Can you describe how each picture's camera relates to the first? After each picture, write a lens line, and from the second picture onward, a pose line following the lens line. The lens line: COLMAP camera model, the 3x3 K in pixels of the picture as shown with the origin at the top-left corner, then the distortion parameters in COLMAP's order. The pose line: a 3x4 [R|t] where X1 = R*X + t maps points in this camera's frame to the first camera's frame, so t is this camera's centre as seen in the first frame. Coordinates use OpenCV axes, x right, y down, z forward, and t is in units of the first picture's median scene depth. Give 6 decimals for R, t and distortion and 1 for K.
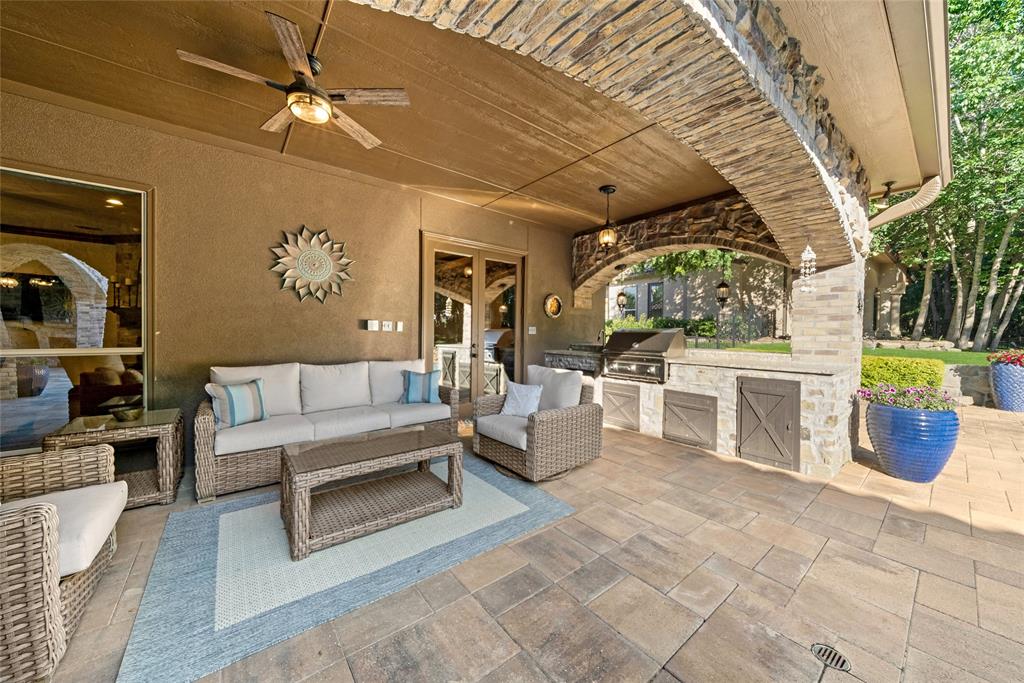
lens RADIAL K [[356.3, 0, 509.8], [0, 356.3, 338.2], [0, 0, 1]] dist [-0.002523, -0.000141]
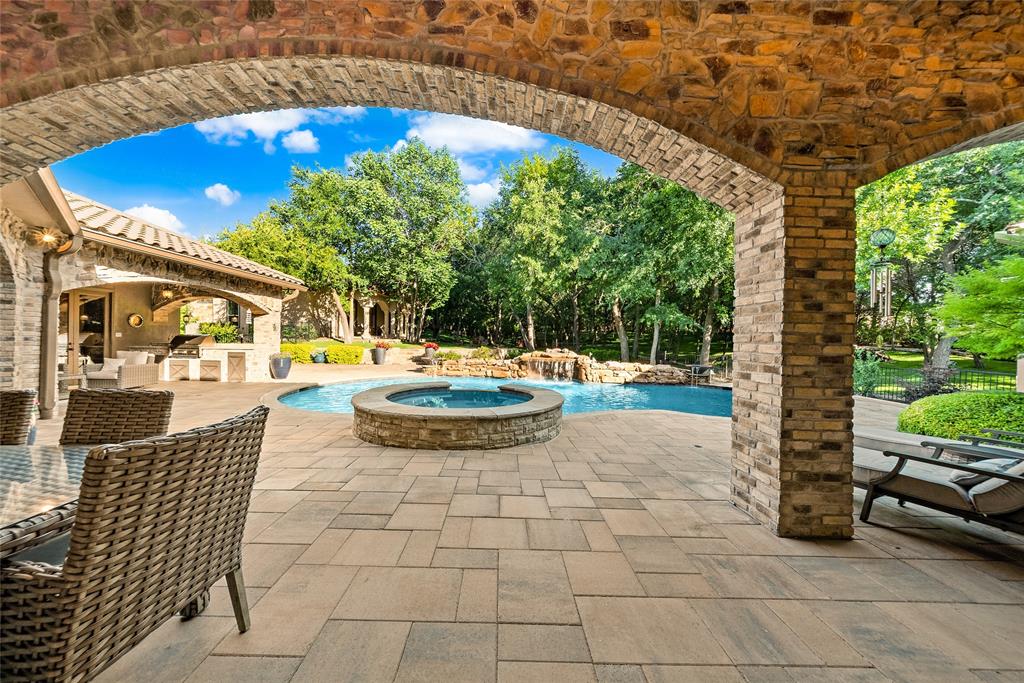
lens RADIAL K [[356.3, 0, 507.8], [0, 356.3, 338.5], [0, 0, 1]] dist [-0.002523, -0.000141]
pose [[0.617186, -0.007384, 0.786782, -0.123758], [0.005788, 0.999972, 0.004844, -0.001063], [-0.786796, 0.001564, 0.617212, -1.516530]]
